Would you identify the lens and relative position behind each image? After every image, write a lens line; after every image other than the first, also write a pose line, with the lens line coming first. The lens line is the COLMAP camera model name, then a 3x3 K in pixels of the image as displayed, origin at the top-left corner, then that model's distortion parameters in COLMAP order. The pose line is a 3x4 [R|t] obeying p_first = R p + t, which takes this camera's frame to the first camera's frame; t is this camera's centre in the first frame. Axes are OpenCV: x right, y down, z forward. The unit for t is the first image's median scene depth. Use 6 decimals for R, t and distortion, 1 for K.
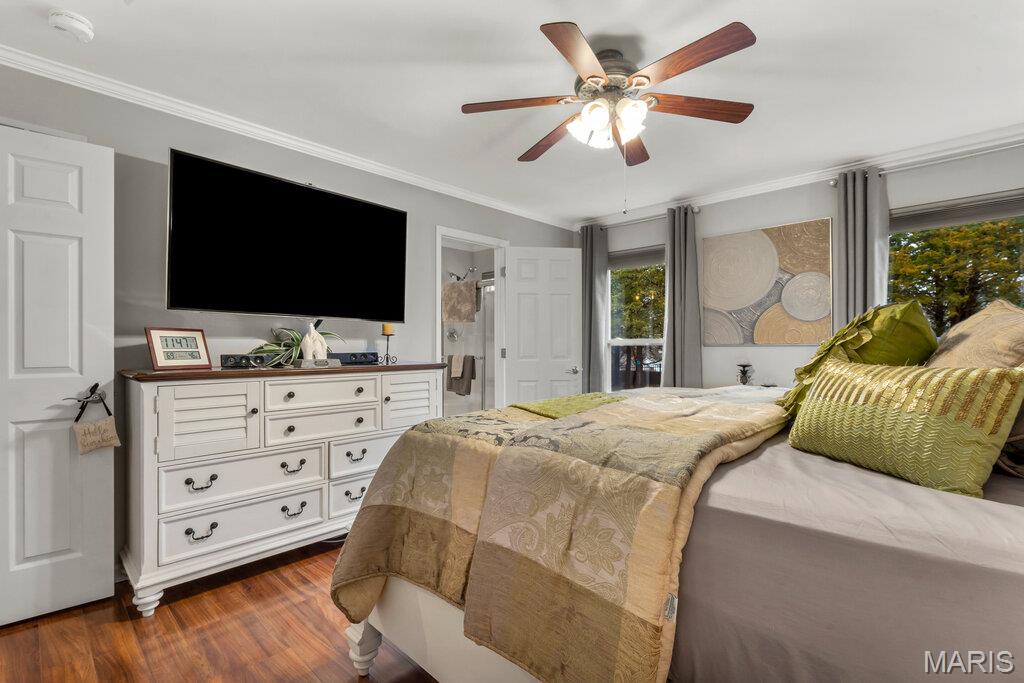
lens RADIAL K [[464.0, 0, 507.5], [0, 464.0, 344.6], [0, 0, 1]] dist [-0.005630, 0.002213]
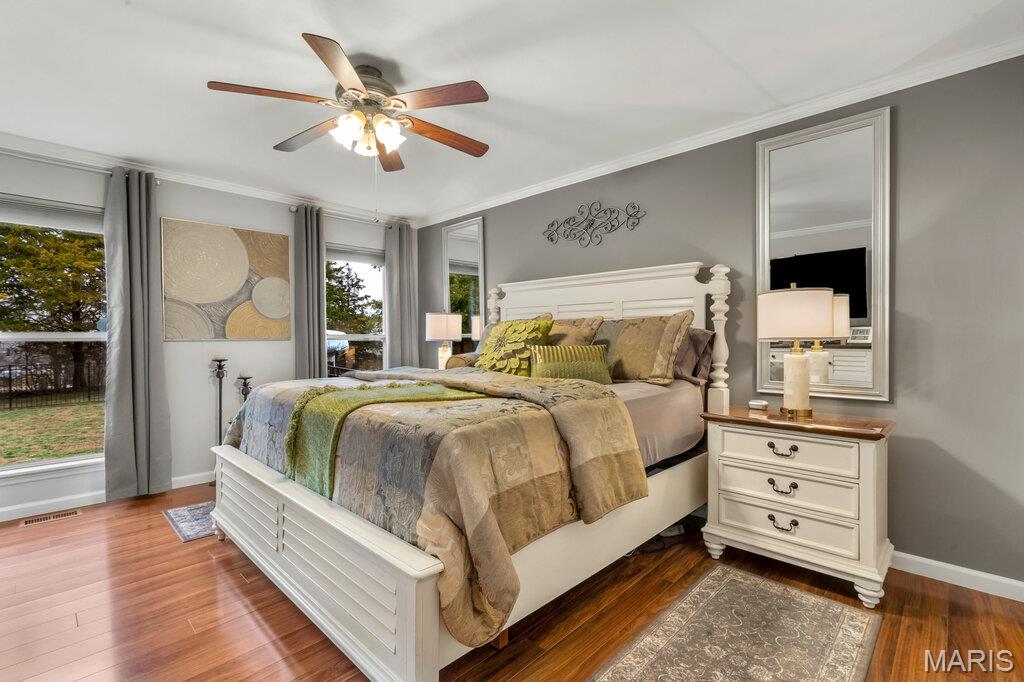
lens RADIAL K [[464.0, 0, 510.6], [0, 464.0, 345.4], [0, 0, 1]] dist [-0.005630, 0.002213]
pose [[0.006646, -0.014356, 0.999875, -0.486386], [0.002889, 0.999893, 0.014337, 0.000703], [-0.999974, 0.002793, 0.006687, 0.371389]]
